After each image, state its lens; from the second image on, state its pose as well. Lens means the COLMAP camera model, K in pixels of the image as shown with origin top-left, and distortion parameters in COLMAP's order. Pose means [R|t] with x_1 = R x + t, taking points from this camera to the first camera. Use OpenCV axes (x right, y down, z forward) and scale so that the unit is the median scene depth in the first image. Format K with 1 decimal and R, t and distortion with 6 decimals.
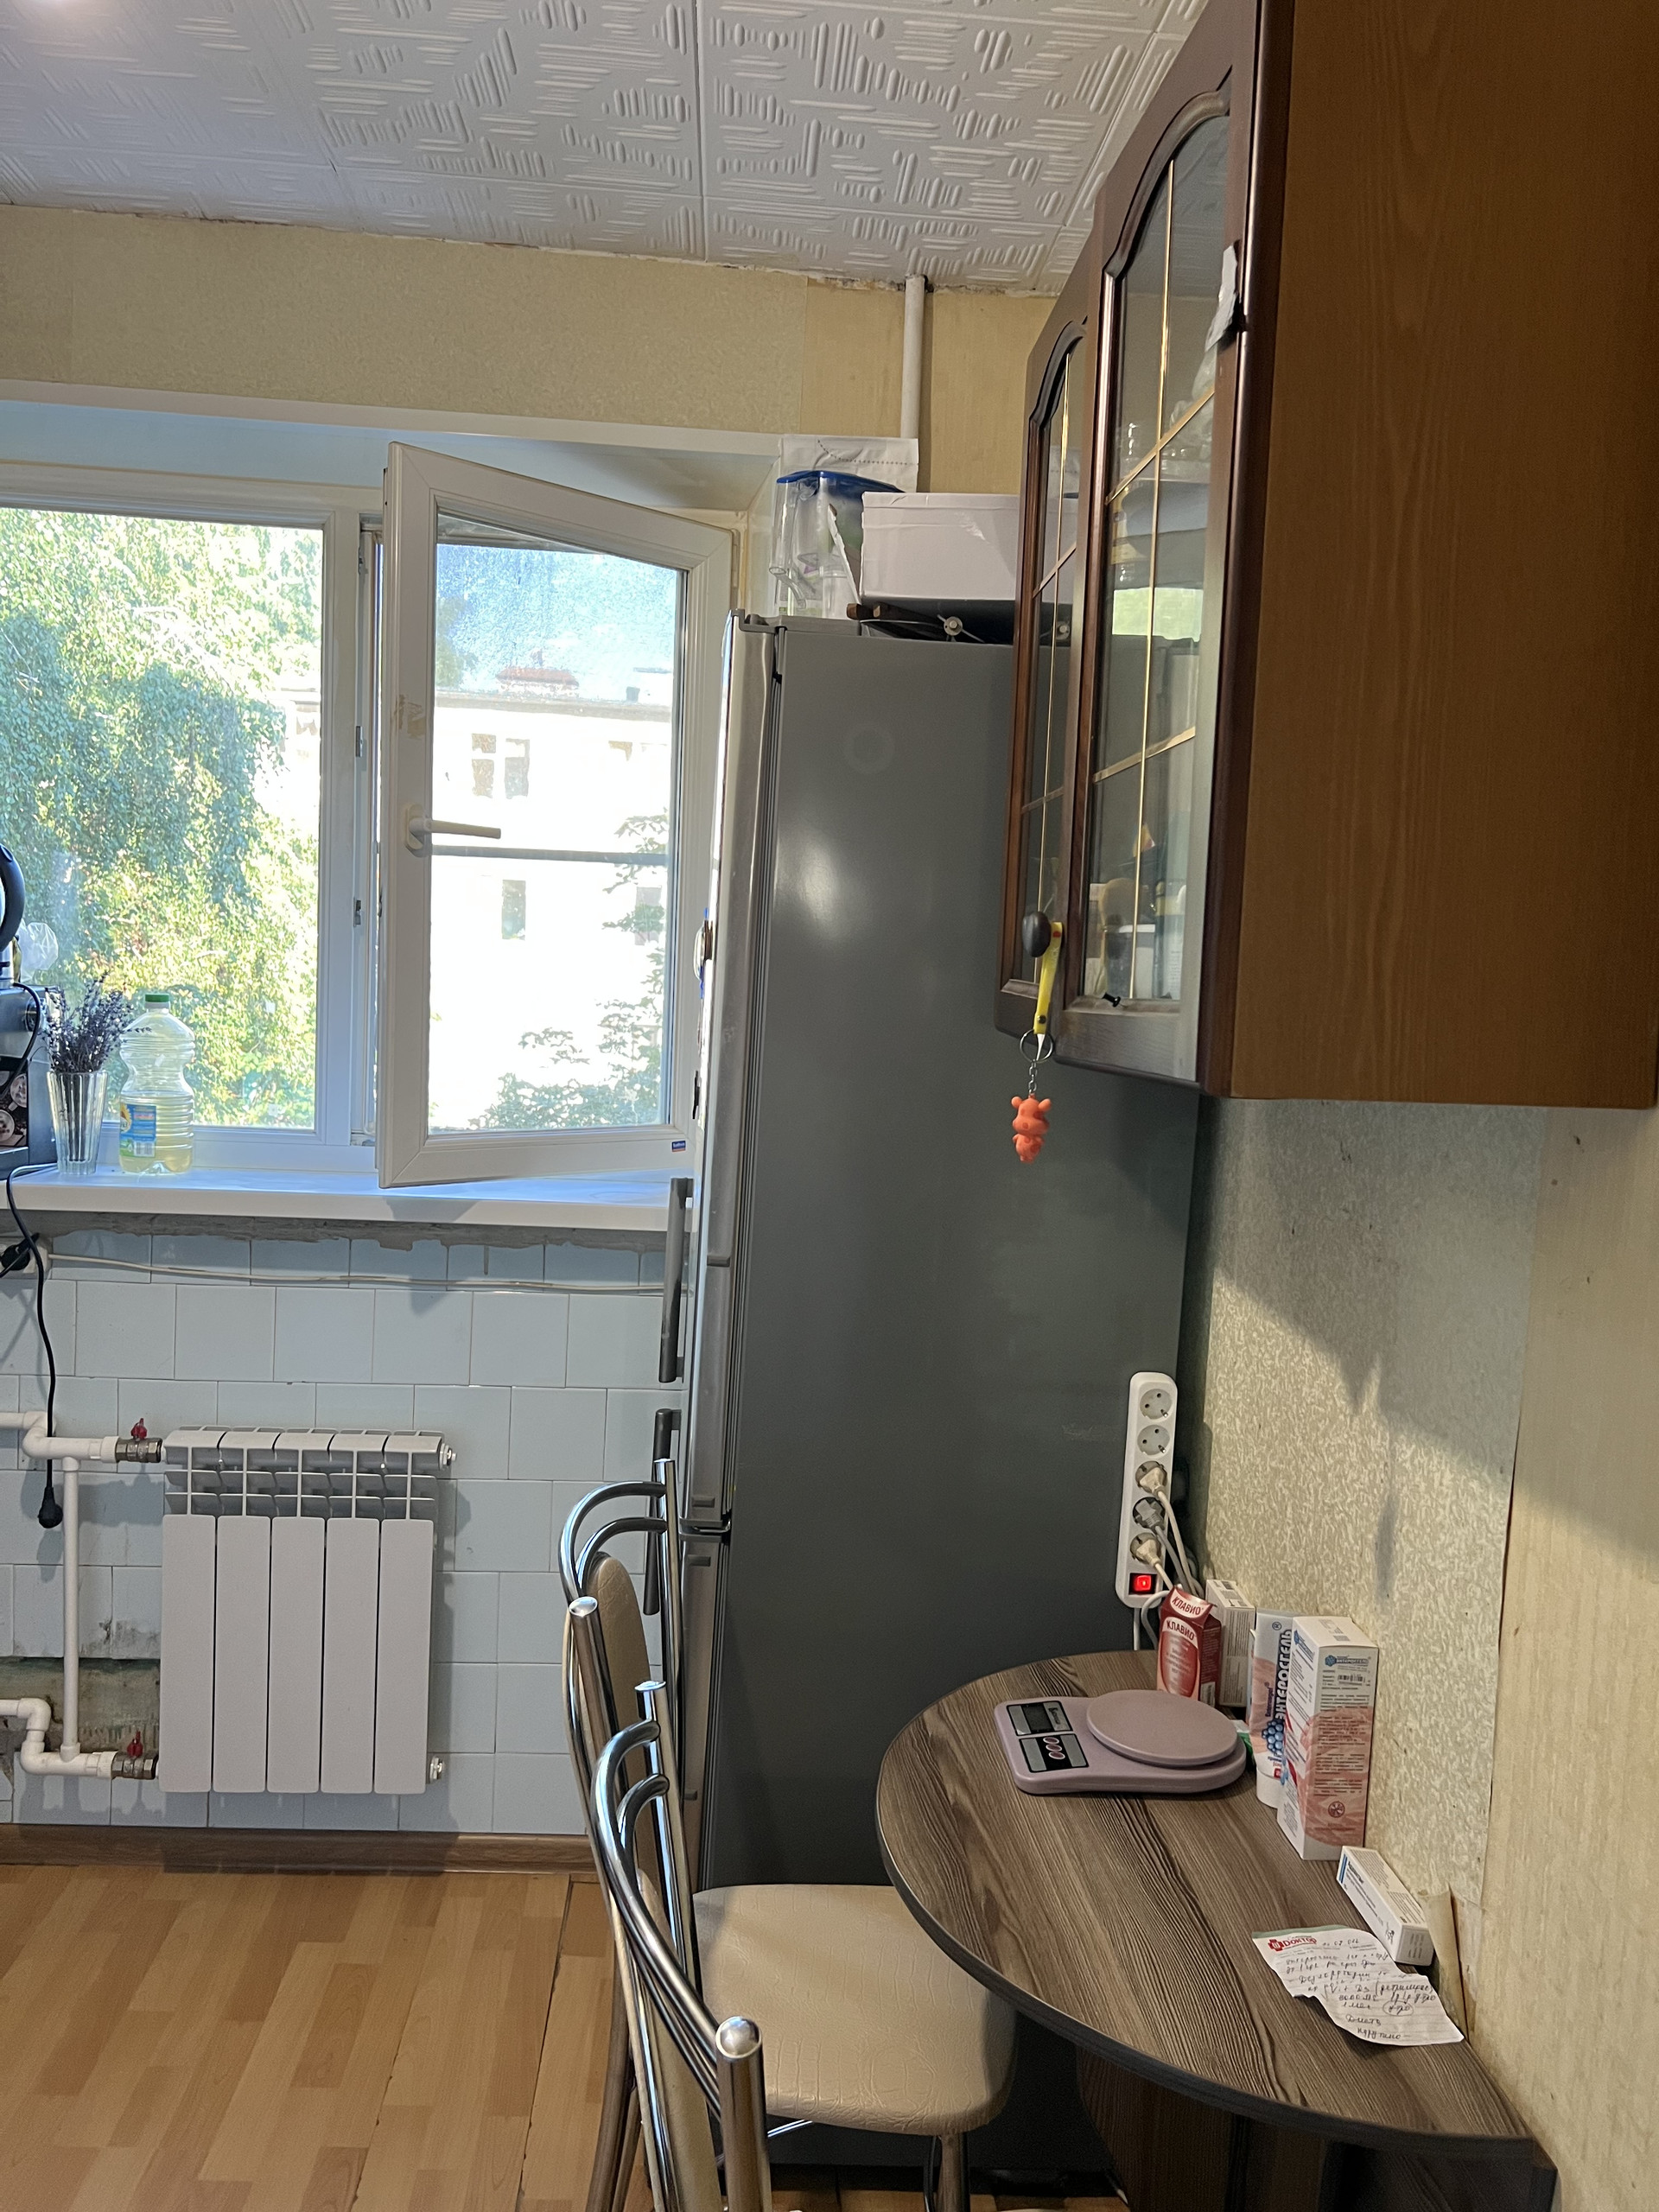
lens RADIAL K [[1667.5, 0, 836.2], [0, 1667.5, 1094.6], [0, 0, 1]] dist [0.052937, -0.056110]
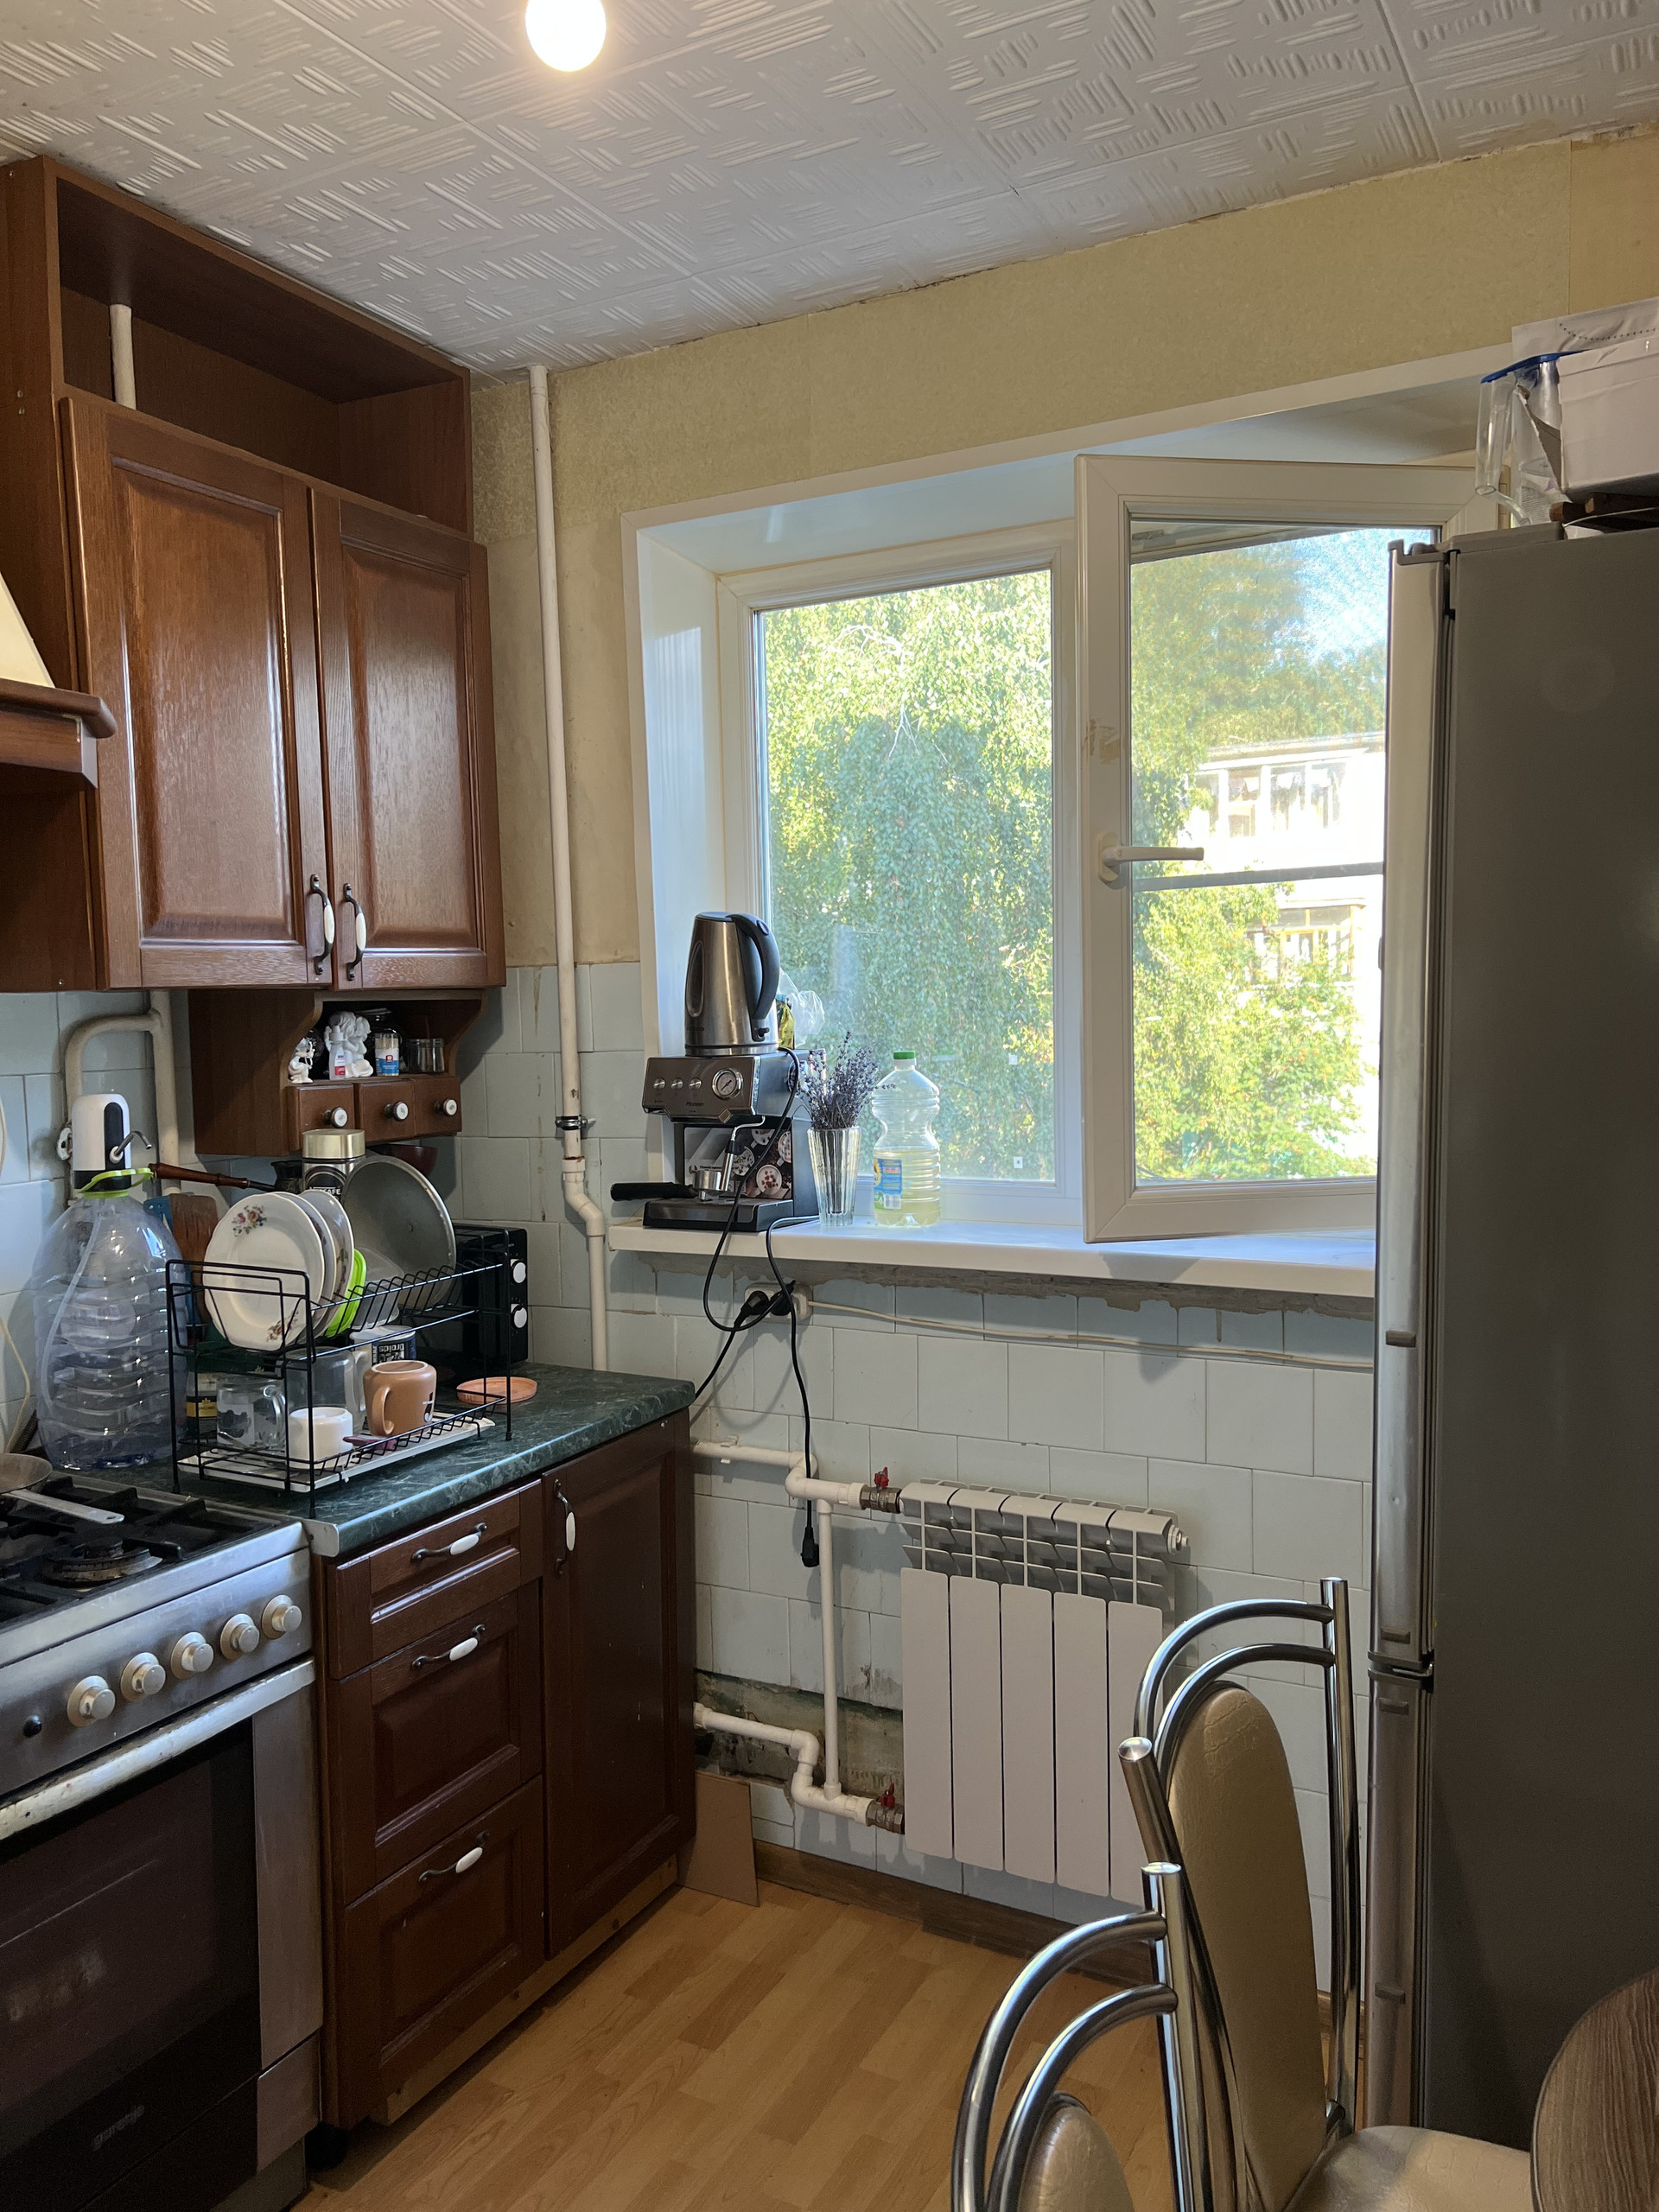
lens RADIAL K [[1667.5, 0, 838.2], [0, 1667.5, 1099.9], [0, 0, 1]] dist [0.052937, -0.056110]
pose [[0.846124, -0.034373, -0.531877, 0.106464], [0.017128, 0.999156, -0.037323, 0.007743], [0.532711, 0.022469, 0.845999, 0.125440]]
